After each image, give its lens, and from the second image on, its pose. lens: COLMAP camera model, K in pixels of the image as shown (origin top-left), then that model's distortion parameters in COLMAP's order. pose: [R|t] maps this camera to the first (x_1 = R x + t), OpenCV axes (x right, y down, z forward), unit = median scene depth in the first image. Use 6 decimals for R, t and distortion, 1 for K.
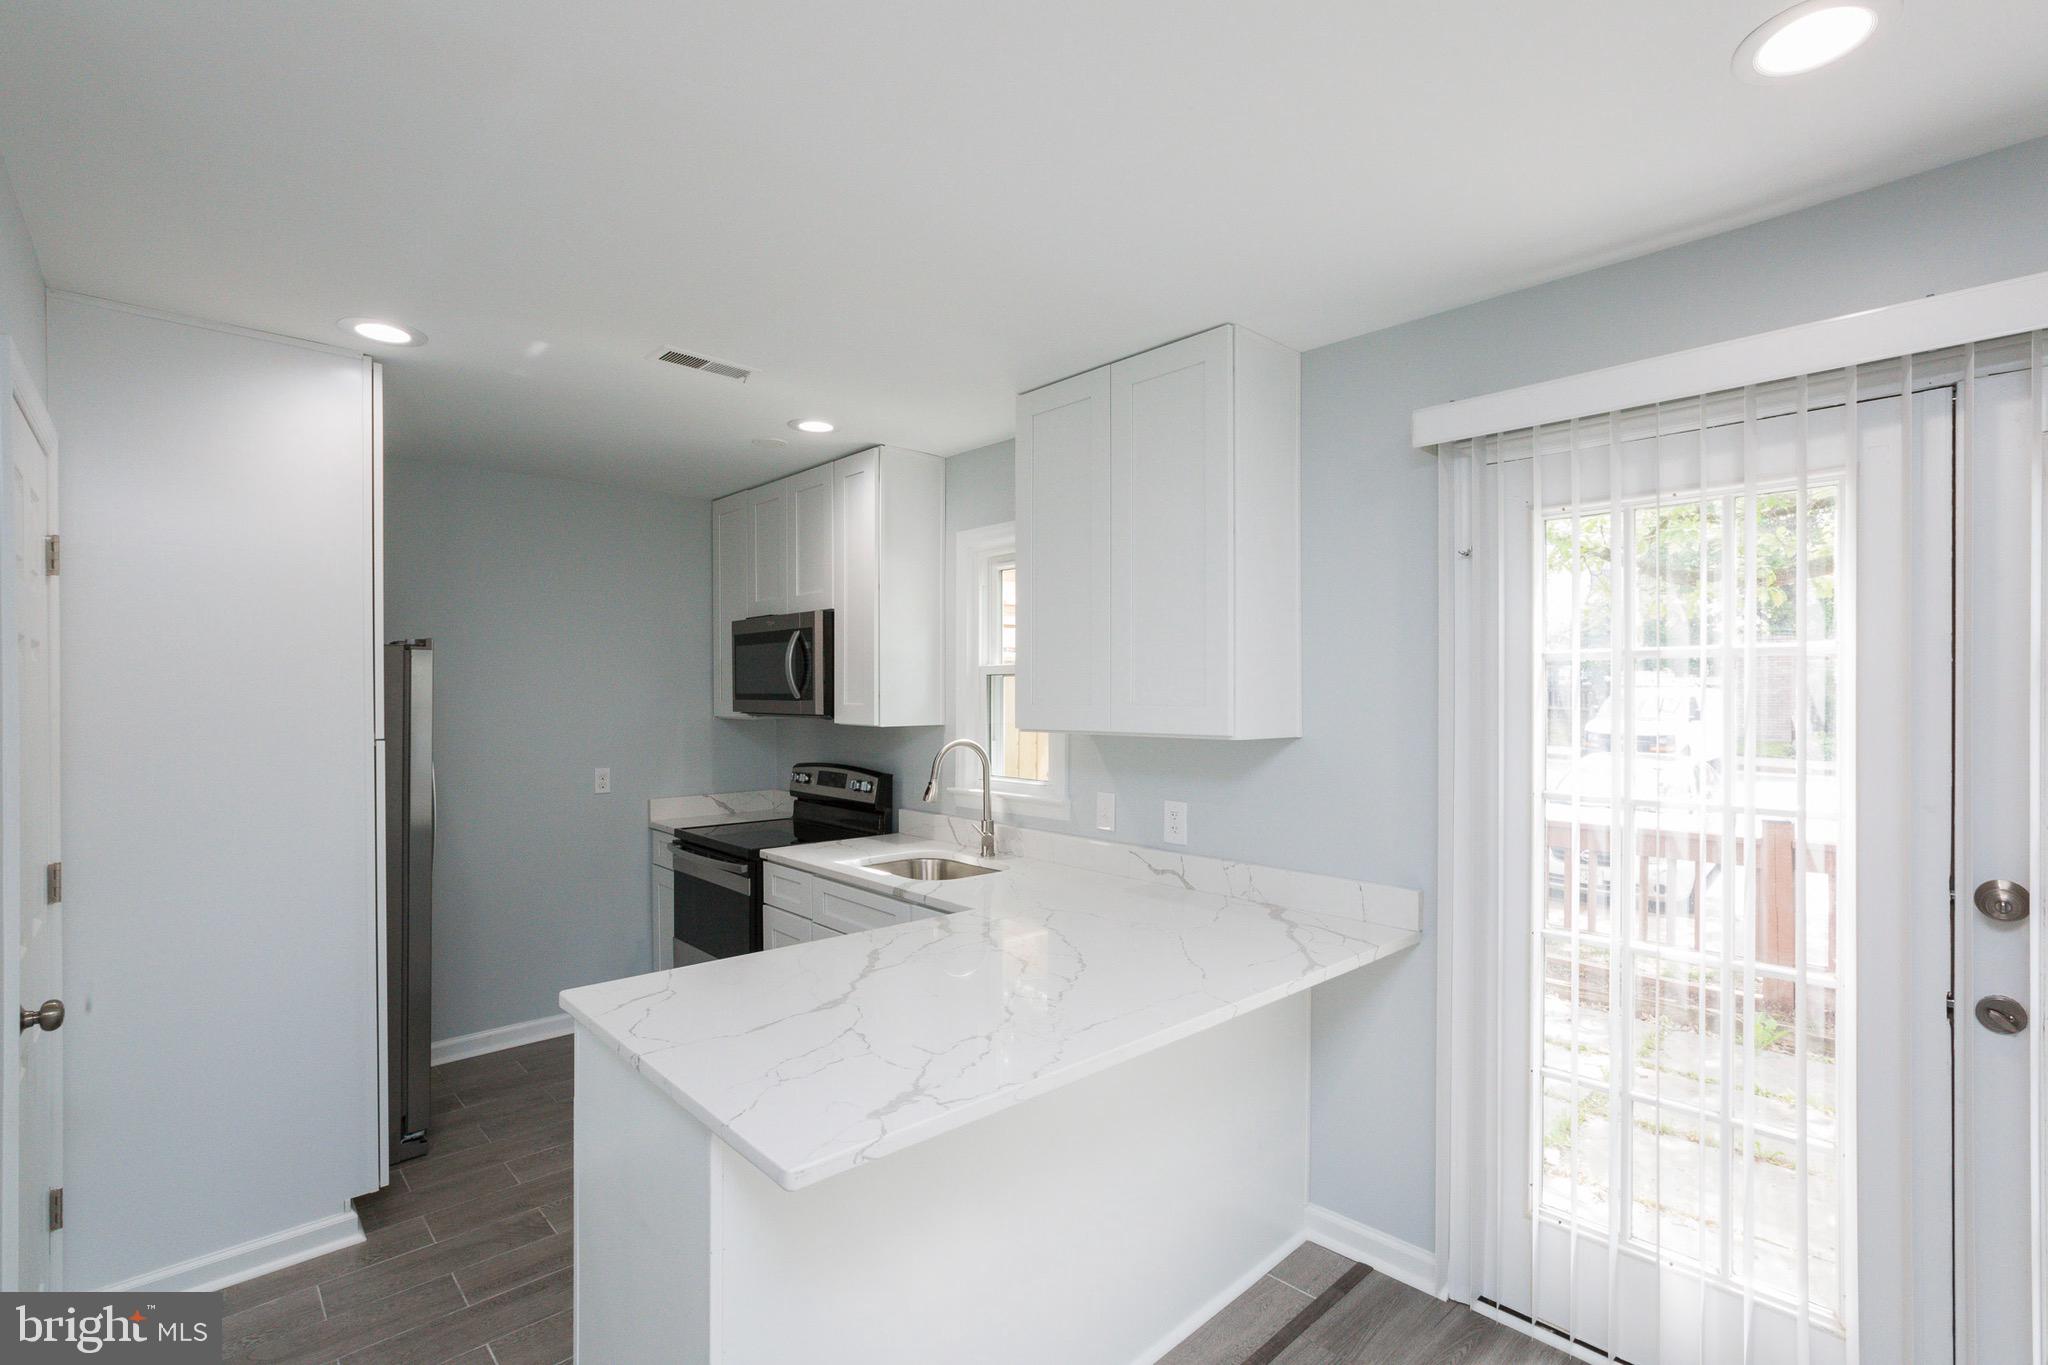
lens RADIAL K [[948.3, 0, 1091.8], [0, 948.3, 713.6], [0, 0, 1]] dist [-0.013450, 0.007242]
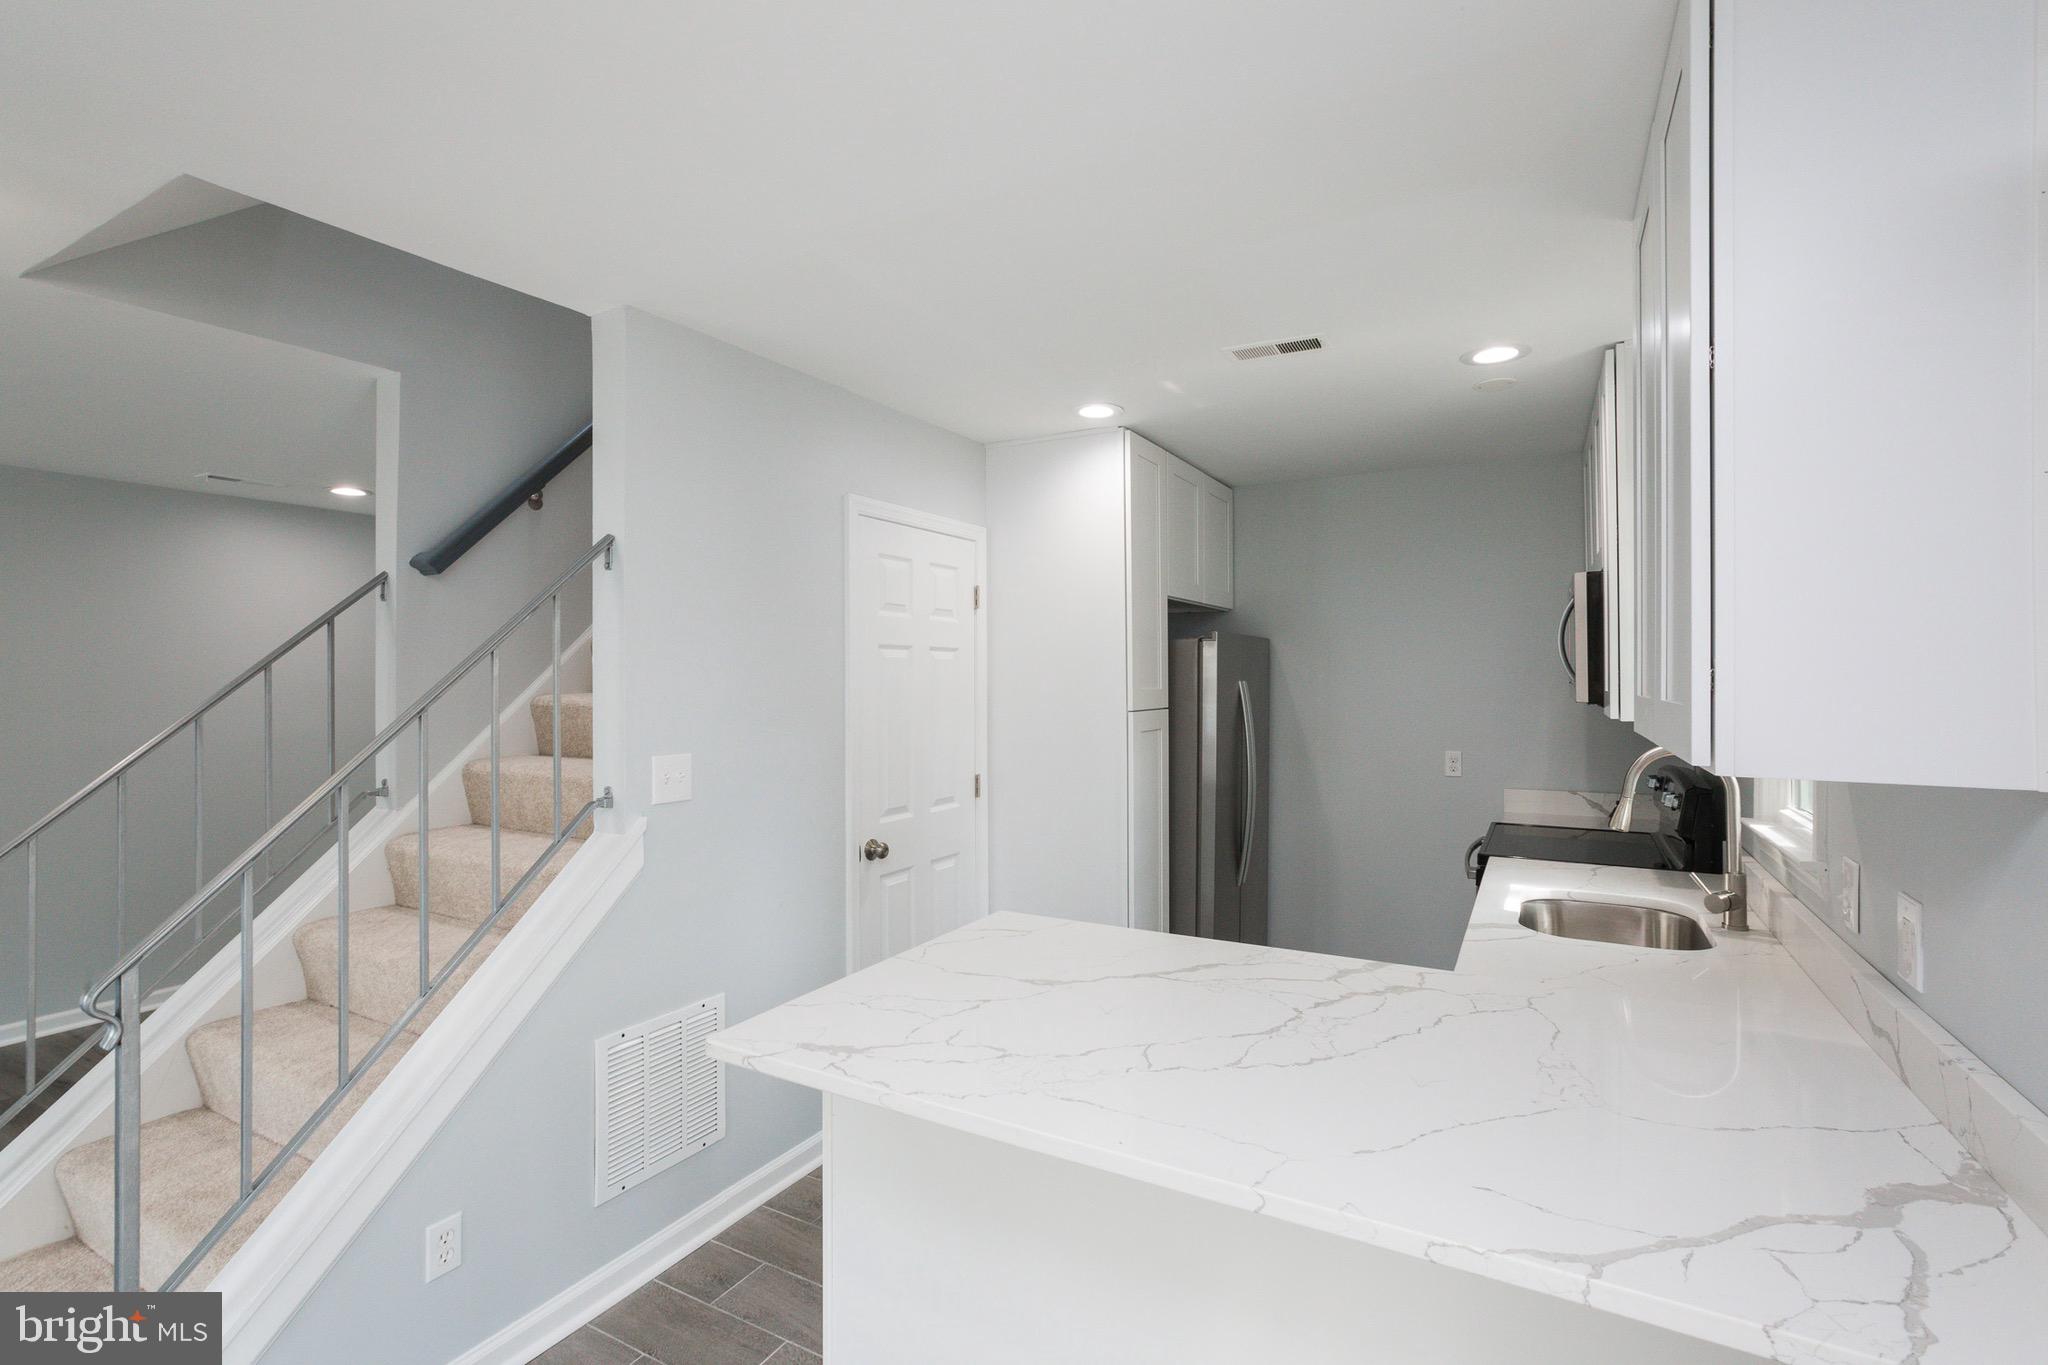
lens RADIAL K [[948.3, 0, 1017.9], [0, 948.3, 673.0], [0, 0, 1]] dist [-0.013450, 0.007242]
pose [[0.266314, -0.000059, -0.963886, 0.546165], [-0.017952, 0.999826, -0.005021, -0.017247], [0.963719, 0.018641, 0.266267, 0.534329]]
